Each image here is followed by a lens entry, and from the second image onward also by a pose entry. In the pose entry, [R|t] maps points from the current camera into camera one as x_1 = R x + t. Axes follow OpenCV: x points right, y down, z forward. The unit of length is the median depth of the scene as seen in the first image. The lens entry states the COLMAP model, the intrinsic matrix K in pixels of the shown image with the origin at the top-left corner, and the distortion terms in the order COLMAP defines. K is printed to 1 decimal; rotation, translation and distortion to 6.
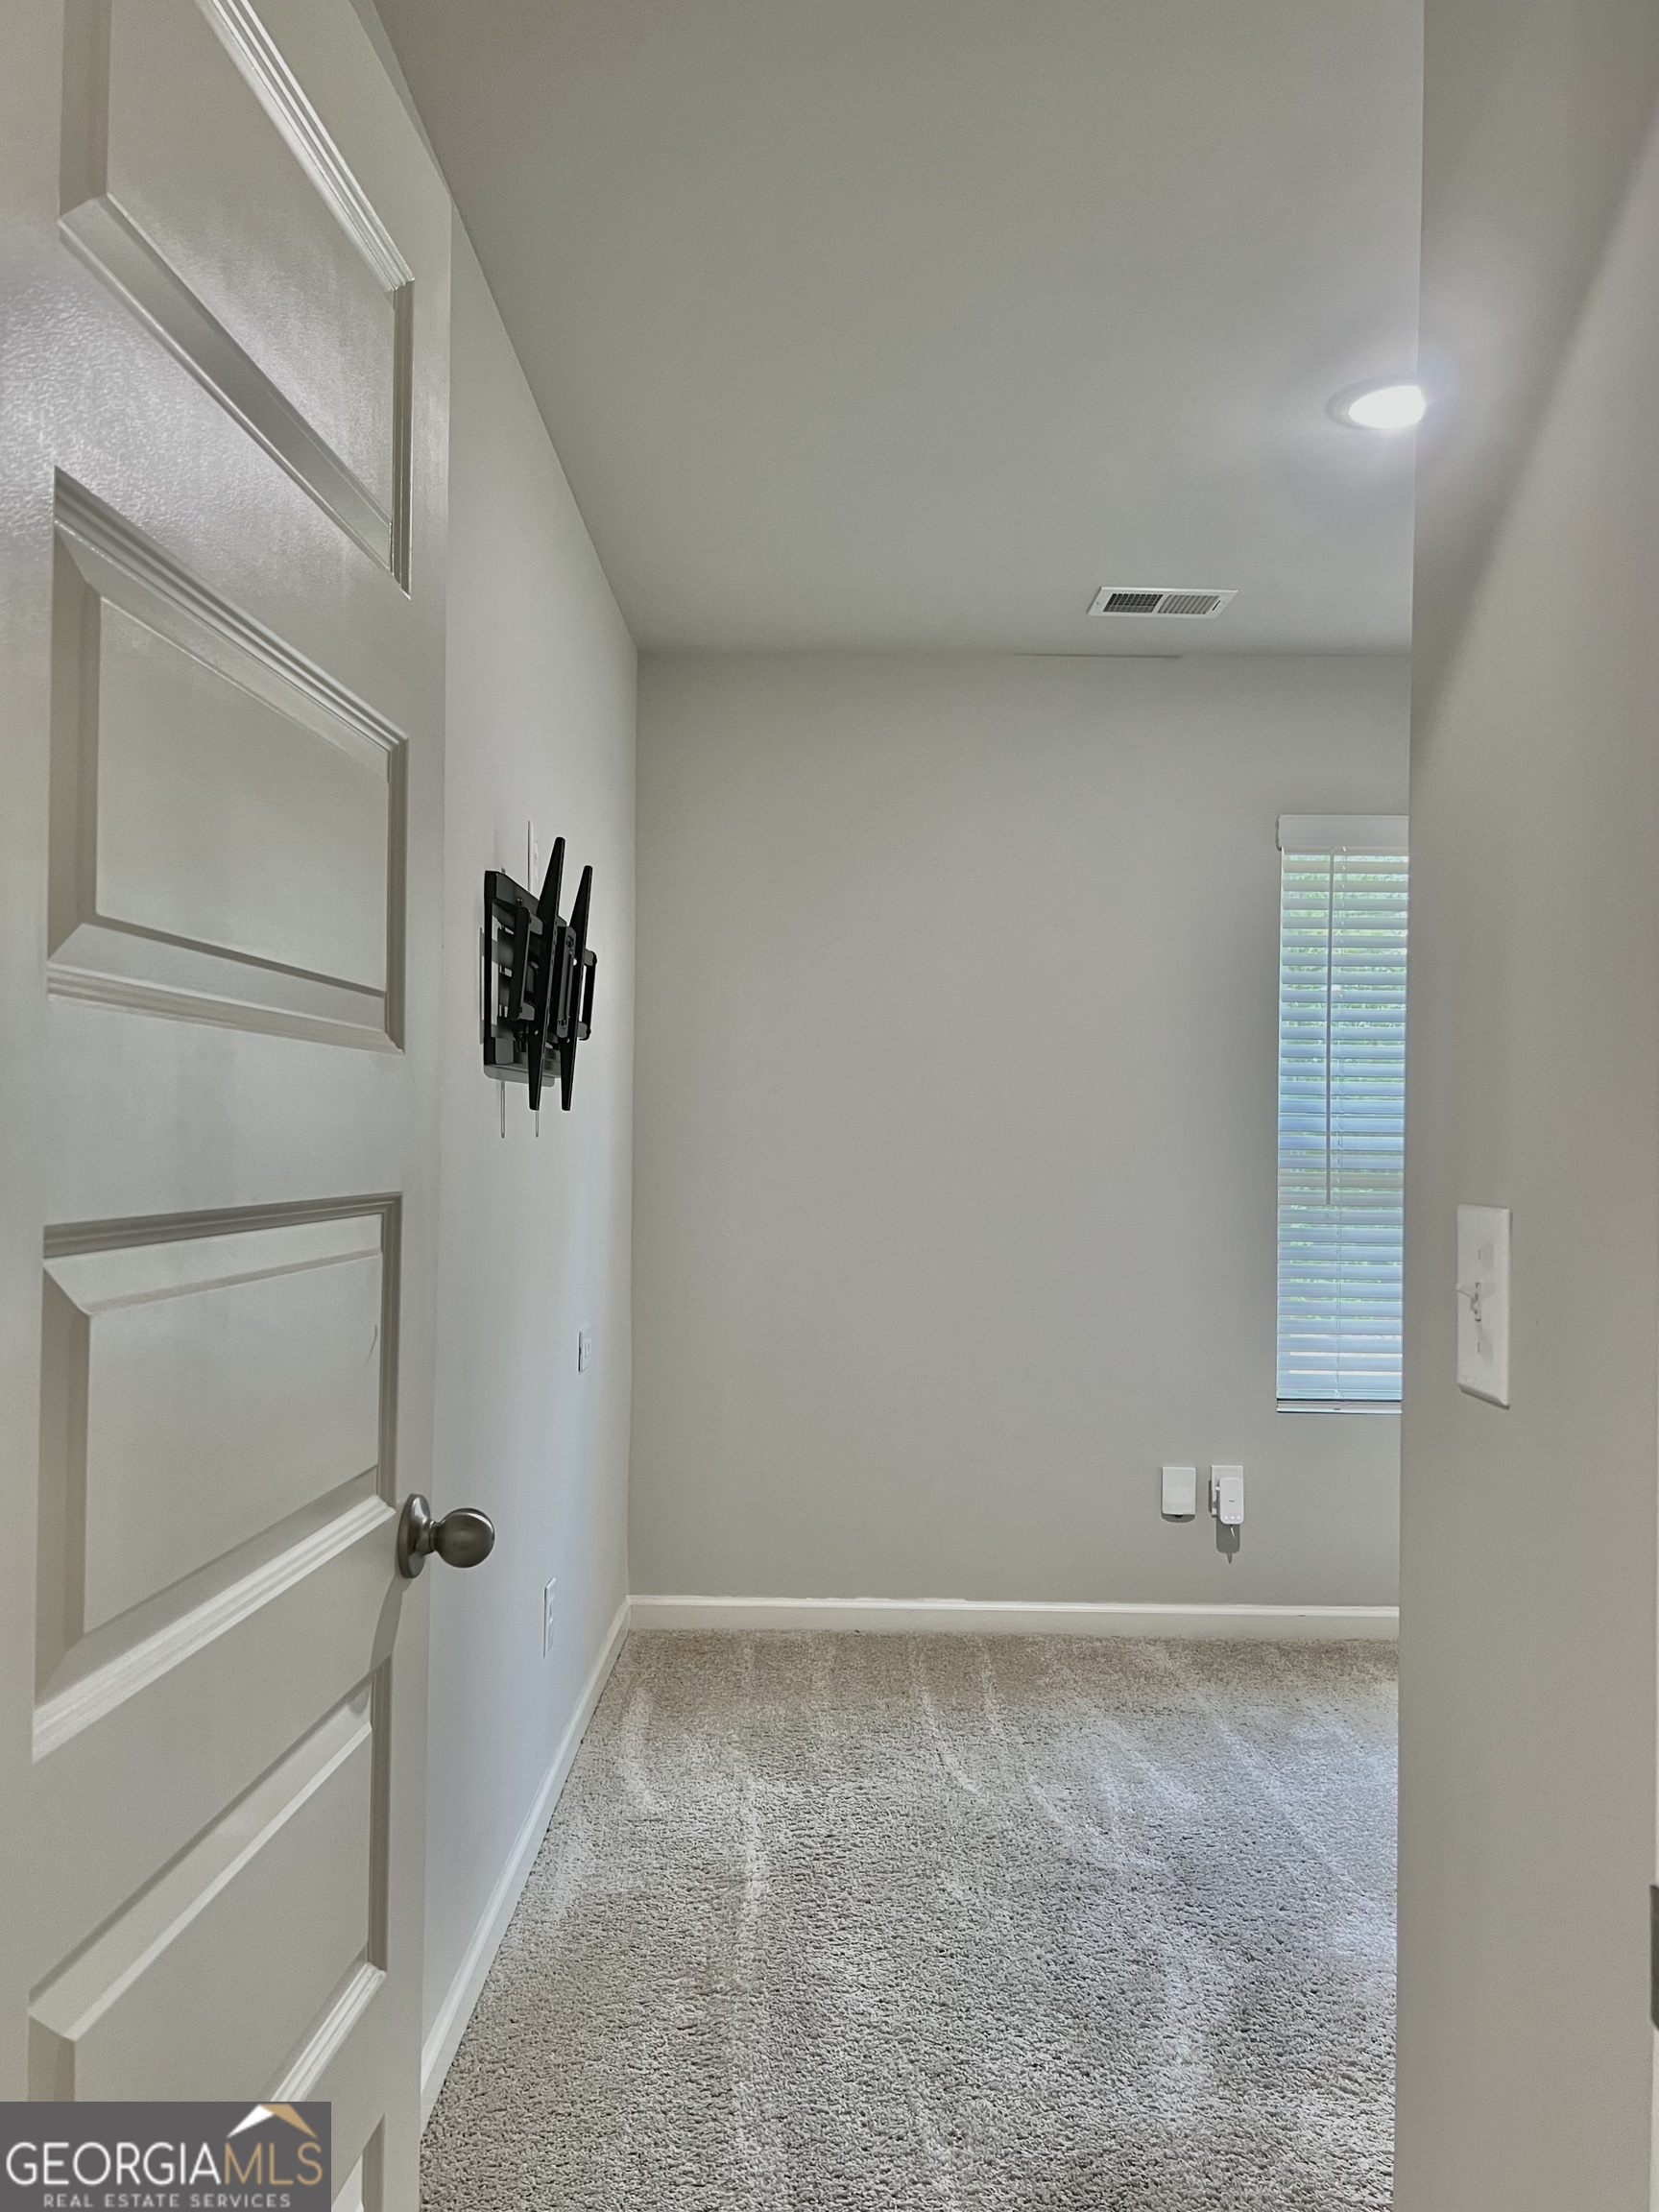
lens RADIAL K [[1669.5, 0, 832.0], [0, 1669.5, 1112.3], [0, 0, 1]] dist [-0.007295, -0.000147]
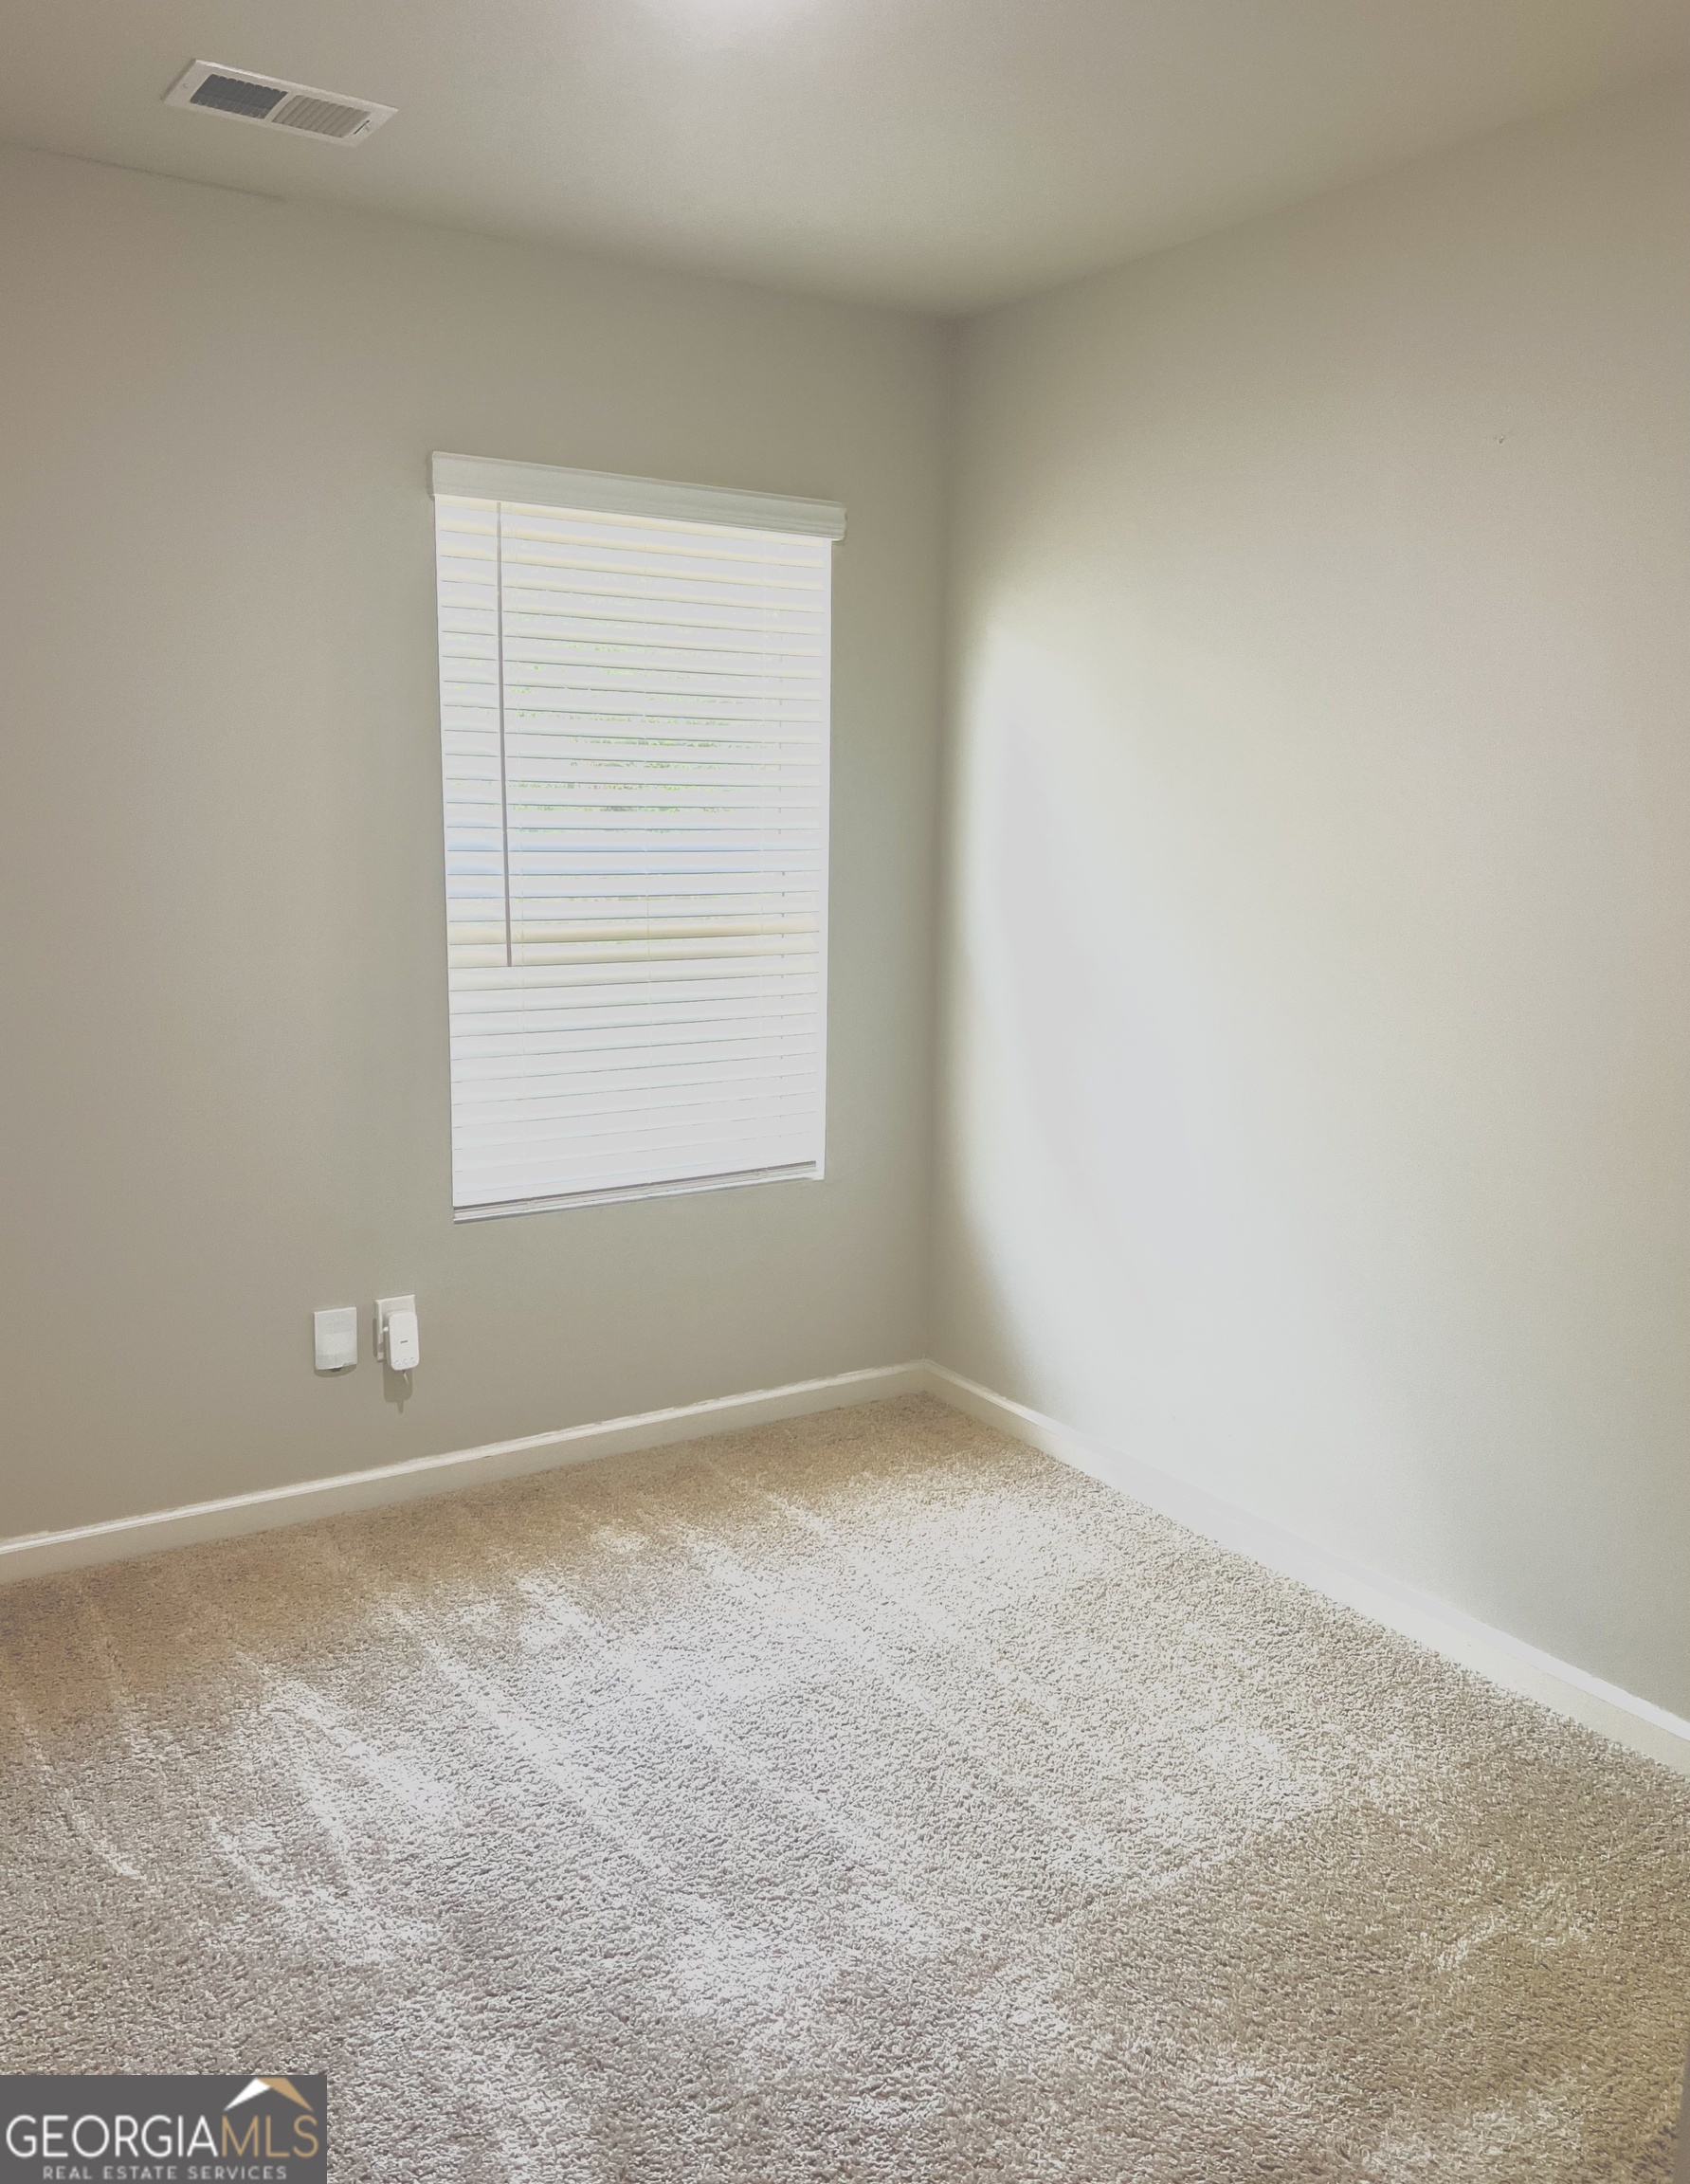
lens RADIAL K [[1779.5, 0, 848.8], [0, 1779.5, 1081.2], [0, 0, 1]] dist [0.018958, -0.012312]
pose [[0.842331, -0.082387, 0.532626, -0.028534], [-0.009976, 0.985695, 0.168246, -0.040579], [-0.538868, -0.147032, 0.829459, 0.219963]]
